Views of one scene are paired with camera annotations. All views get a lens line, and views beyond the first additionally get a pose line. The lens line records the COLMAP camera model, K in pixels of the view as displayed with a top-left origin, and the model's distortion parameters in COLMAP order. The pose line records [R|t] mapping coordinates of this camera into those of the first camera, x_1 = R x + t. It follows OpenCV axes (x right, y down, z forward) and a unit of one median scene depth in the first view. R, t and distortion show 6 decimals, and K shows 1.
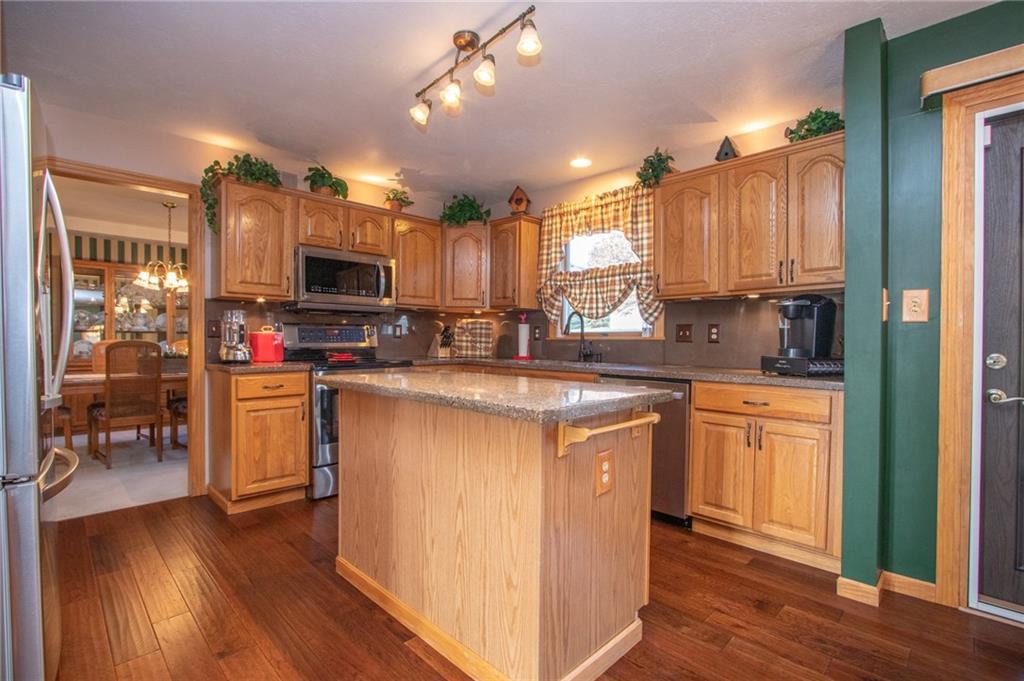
lens RADIAL K [[470.0, 0, 501.1], [0, 470.0, 343.8], [0, 0, 1]] dist [-0.013196, 0.000123]
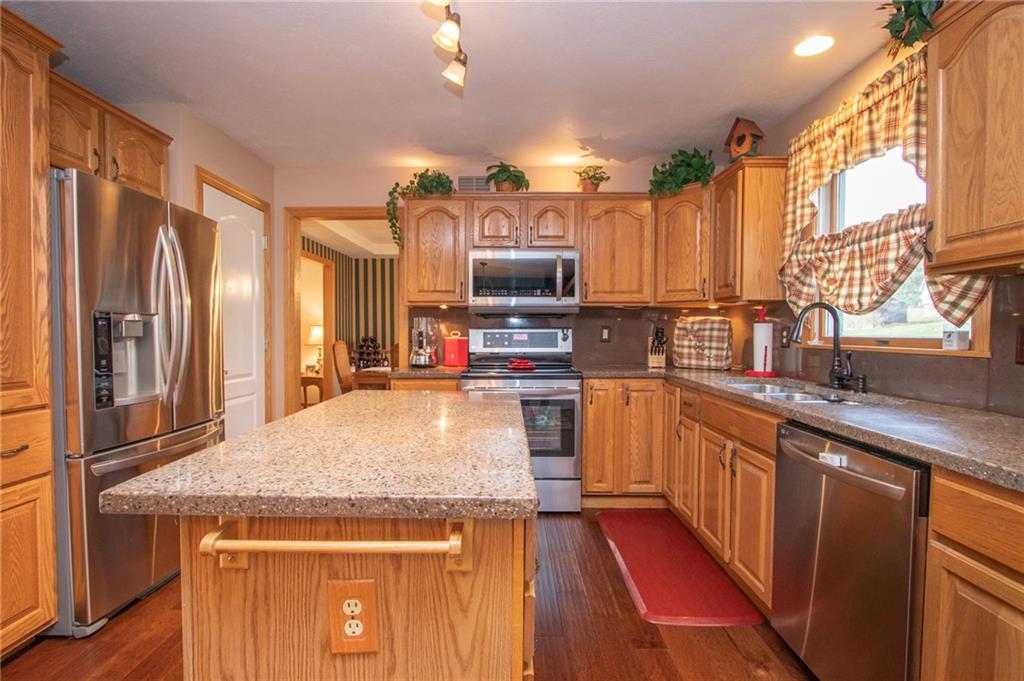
lens RADIAL K [[485.0, 0, 507.3], [0, 485.0, 345.6], [0, 0, 1]] dist [-0.010616, 0.000803]
pose [[0.715390, 0.016238, -0.698536, 0.312129], [-0.003273, 0.999797, 0.019889, -0.026275], [0.698717, -0.011942, 0.715298, 0.299423]]
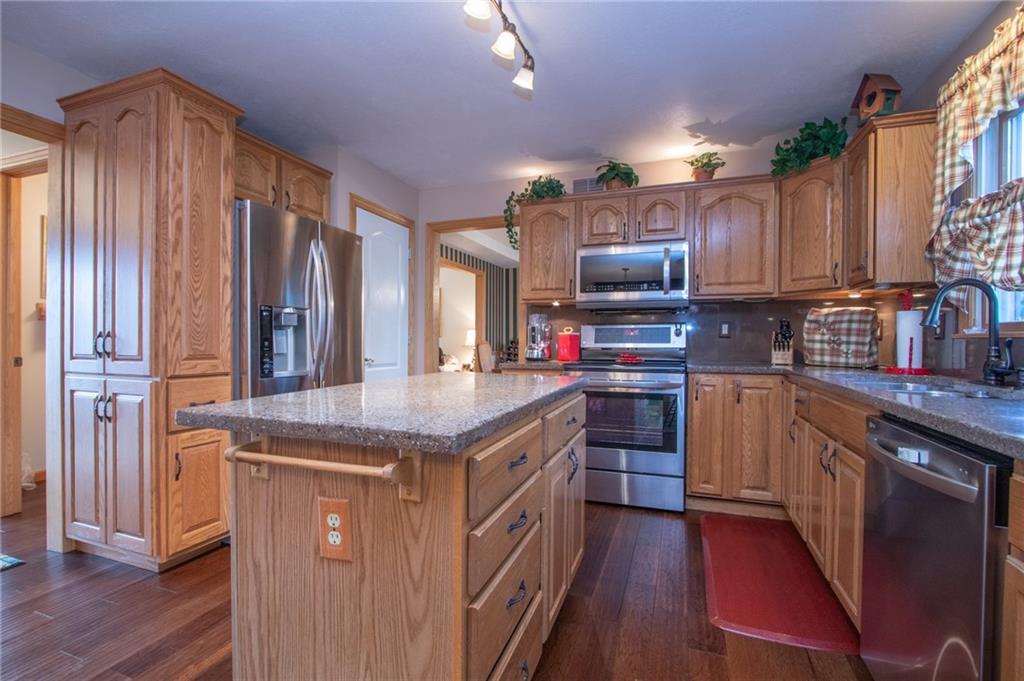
lens RADIAL K [[466.8, 0, 511.5], [0, 466.8, 345.4], [0, 0, 1]] dist [-0.010582, 0.000739]
pose [[0.440317, 0.006385, -0.897819, 0.389947], [-0.007624, 0.999965, 0.003373, 0.001168], [0.897810, 0.005359, 0.440351, 0.387426]]
